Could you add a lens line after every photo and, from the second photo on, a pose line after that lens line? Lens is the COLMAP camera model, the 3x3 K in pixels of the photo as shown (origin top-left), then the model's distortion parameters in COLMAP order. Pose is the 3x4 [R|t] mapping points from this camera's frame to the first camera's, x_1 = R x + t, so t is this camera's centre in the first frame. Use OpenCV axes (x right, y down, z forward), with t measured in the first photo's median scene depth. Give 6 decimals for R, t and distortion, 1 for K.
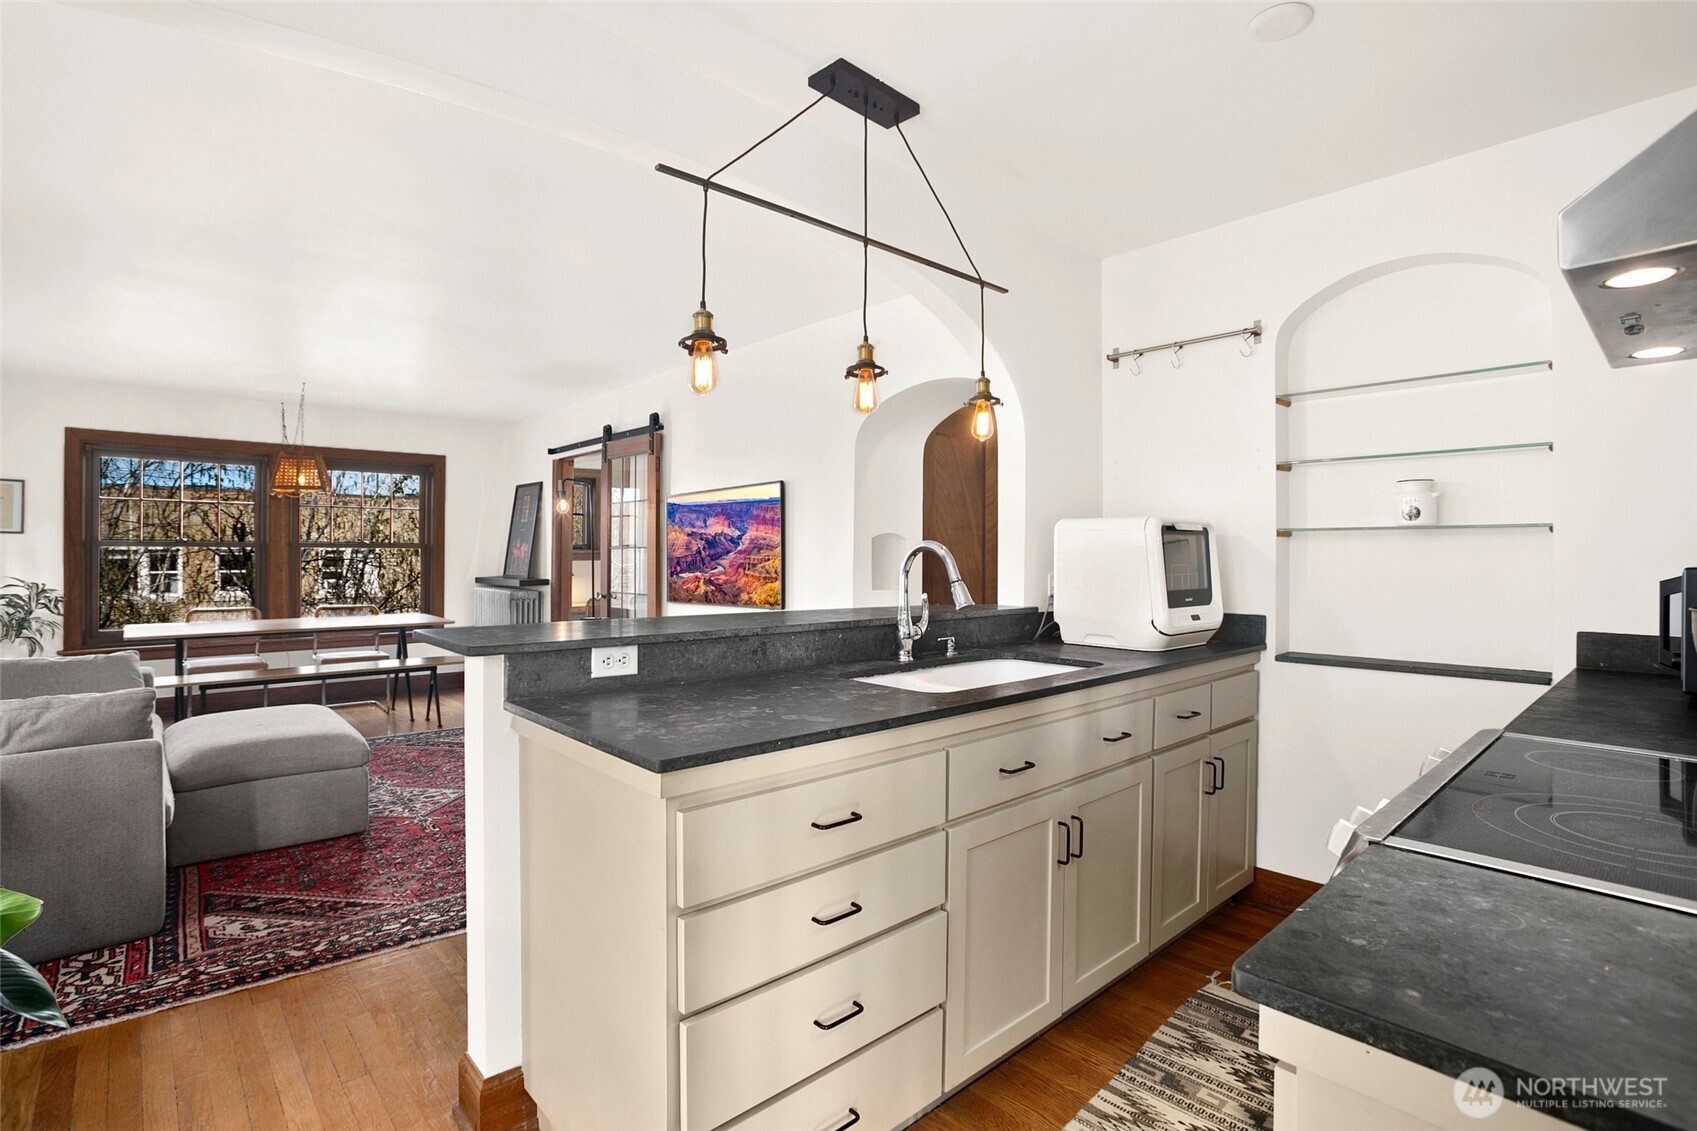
lens RADIAL K [[821.7, 0, 856.7], [0, 821.7, 550.8], [0, 0, 1]] dist [-0.068875, 0.034122]
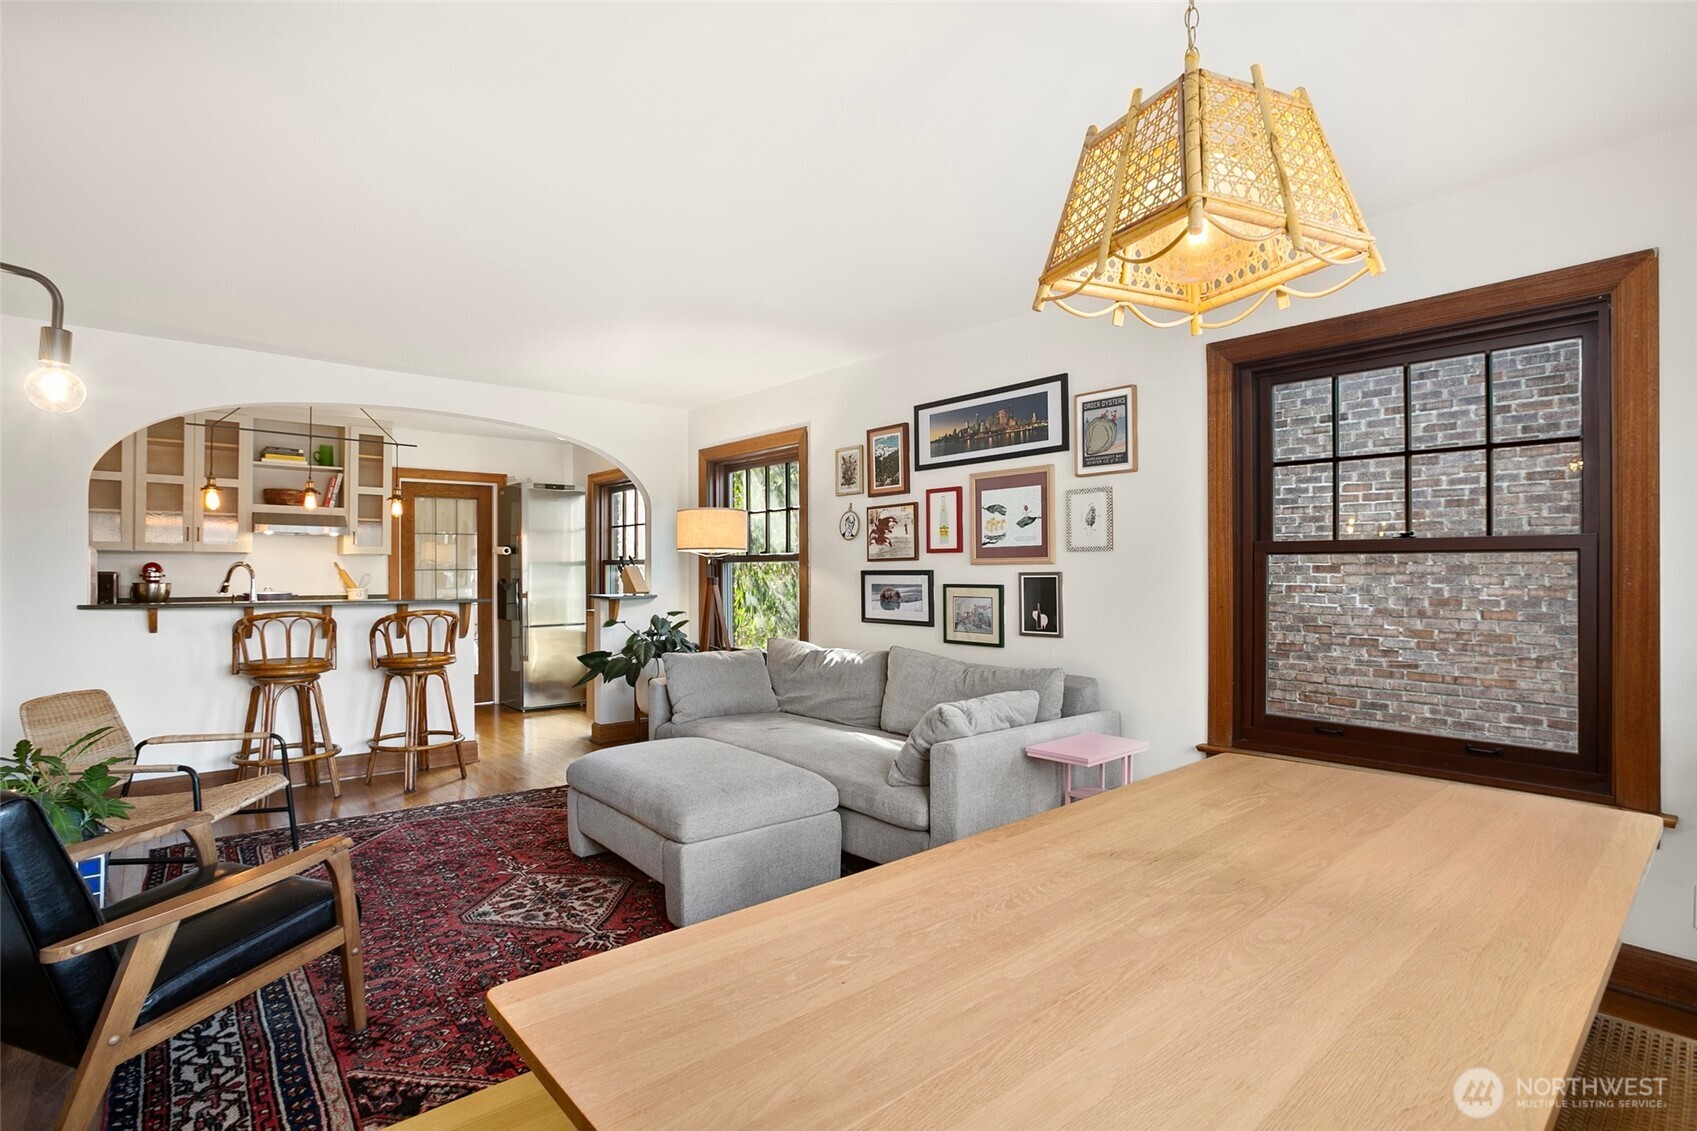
lens RADIAL K [[817.1, 0, 840.2], [0, 817.1, 581.2], [0, 0, 1]] dist [-0.077025, 0.040465]
pose [[-0.999415, -0.002994, 0.034058, -0.862439], [-0.002789, 0.999978, 0.006051, 0.012425], [-0.034075, 0.005953, -0.999402, 1.742594]]
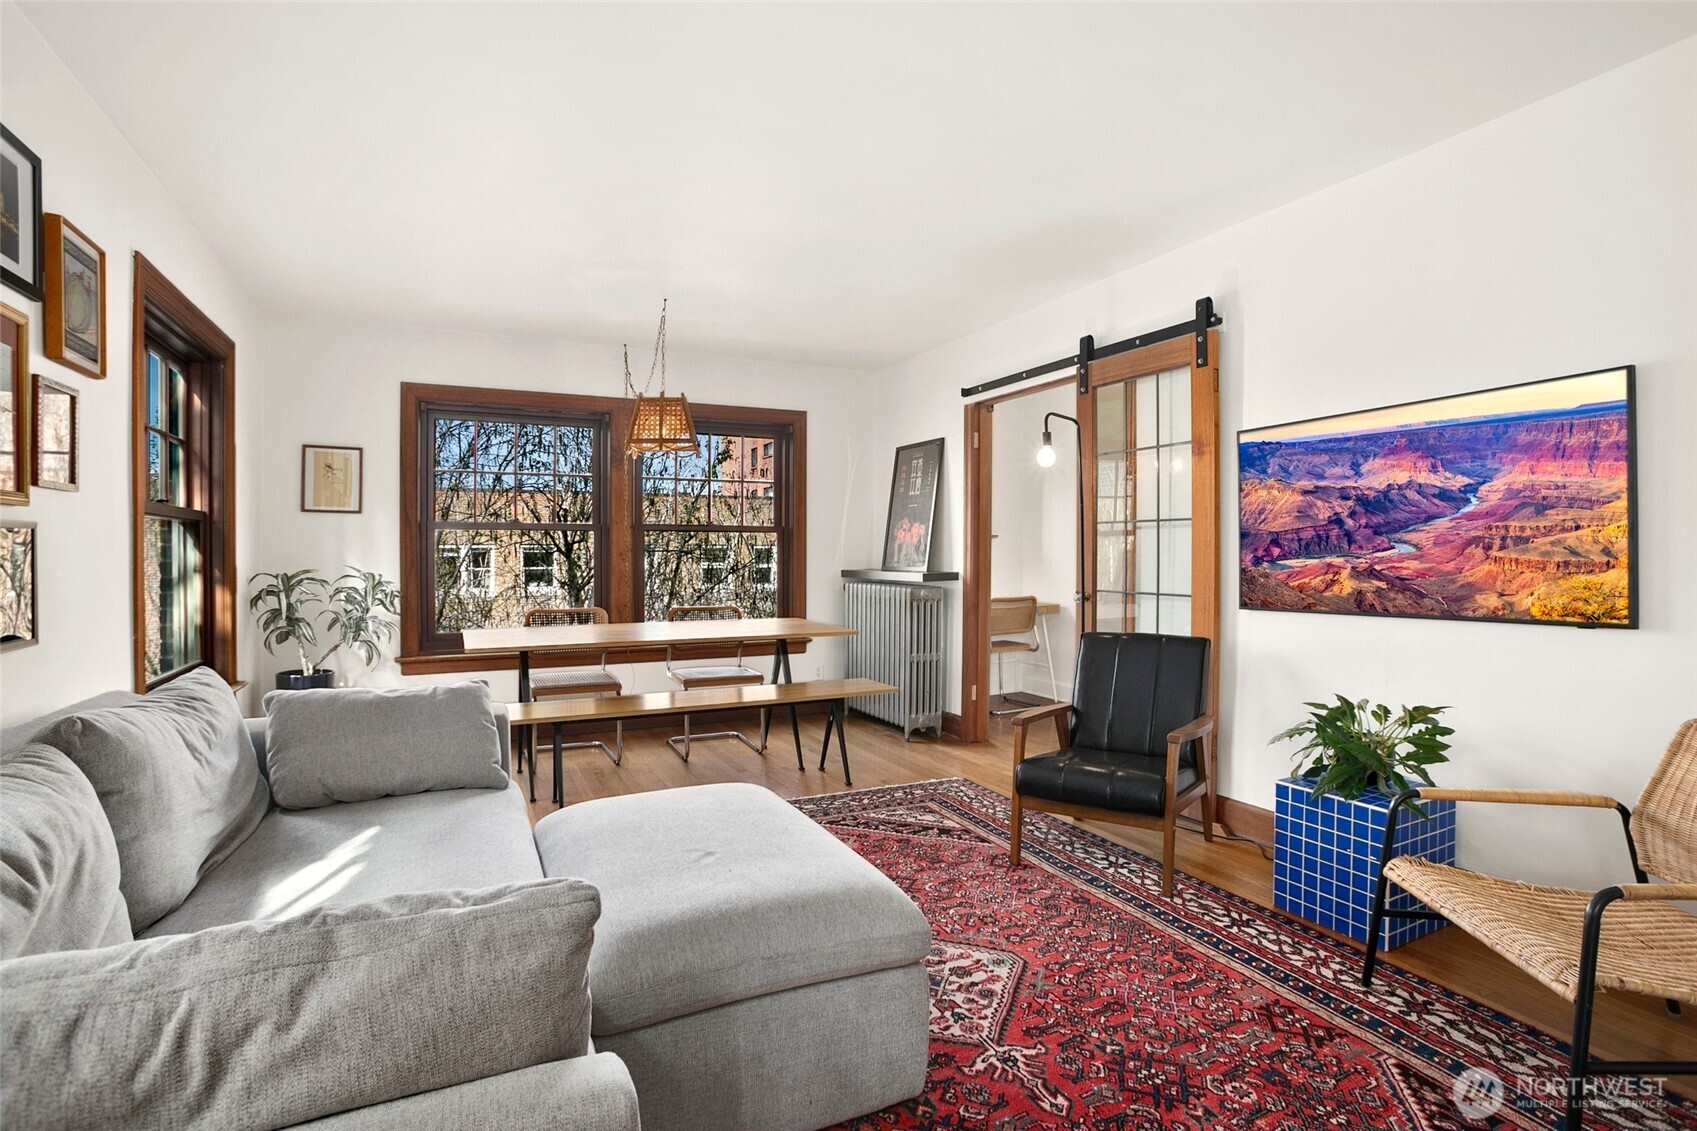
lens RADIAL K [[822.5, 0, 846.1], [0, 822.5, 558.6], [0, 0, 1]] dist [-0.083230, 0.036833]
pose [[0.959141, -0.001202, -0.282925, -0.463722], [0.003775, 0.999956, 0.008551, 0.027500], [0.282902, -0.009270, 0.959104, 0.479389]]
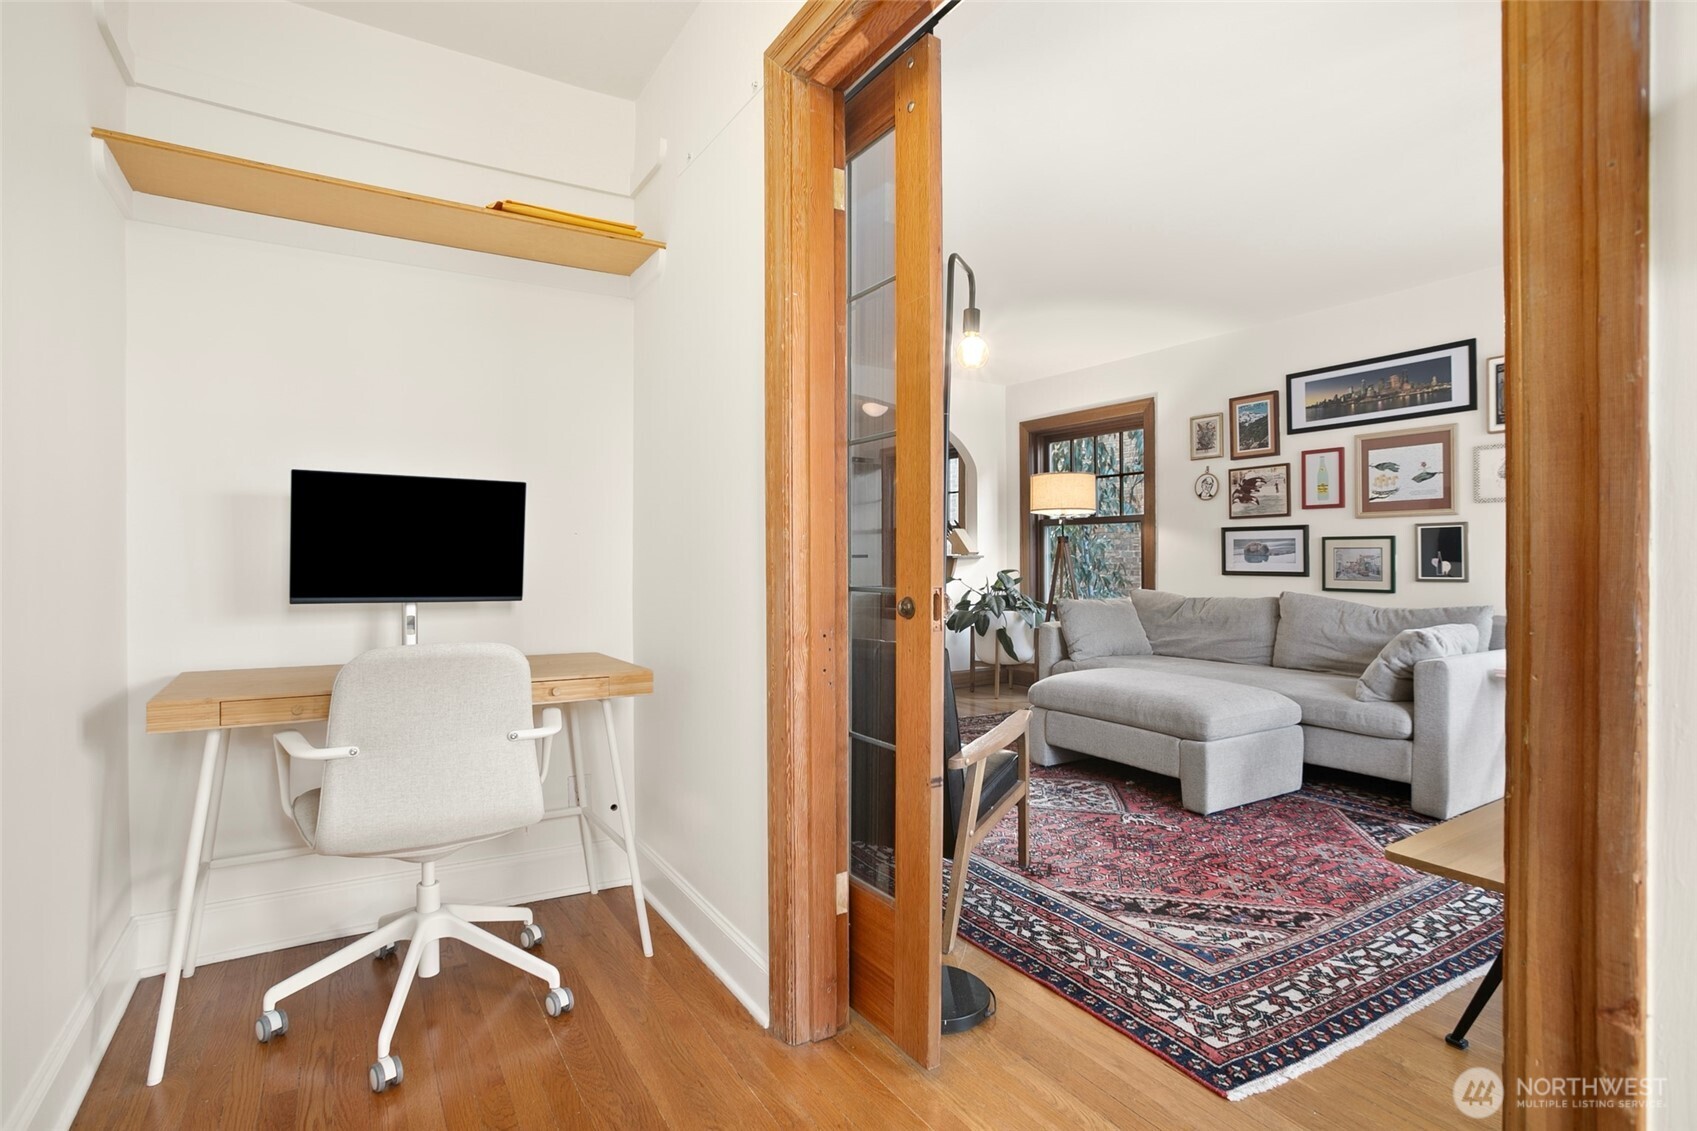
lens RADIAL K [[823.0, 0, 835.3], [0, 823.0, 553.2], [0, 0, 1]] dist [-0.073068, 0.035959]
pose [[-0.980593, -0.002694, 0.196035, -0.503344], [-0.004427, 0.999955, -0.008402, 0.058232], [-0.196004, -0.009106, -0.980561, 1.935700]]
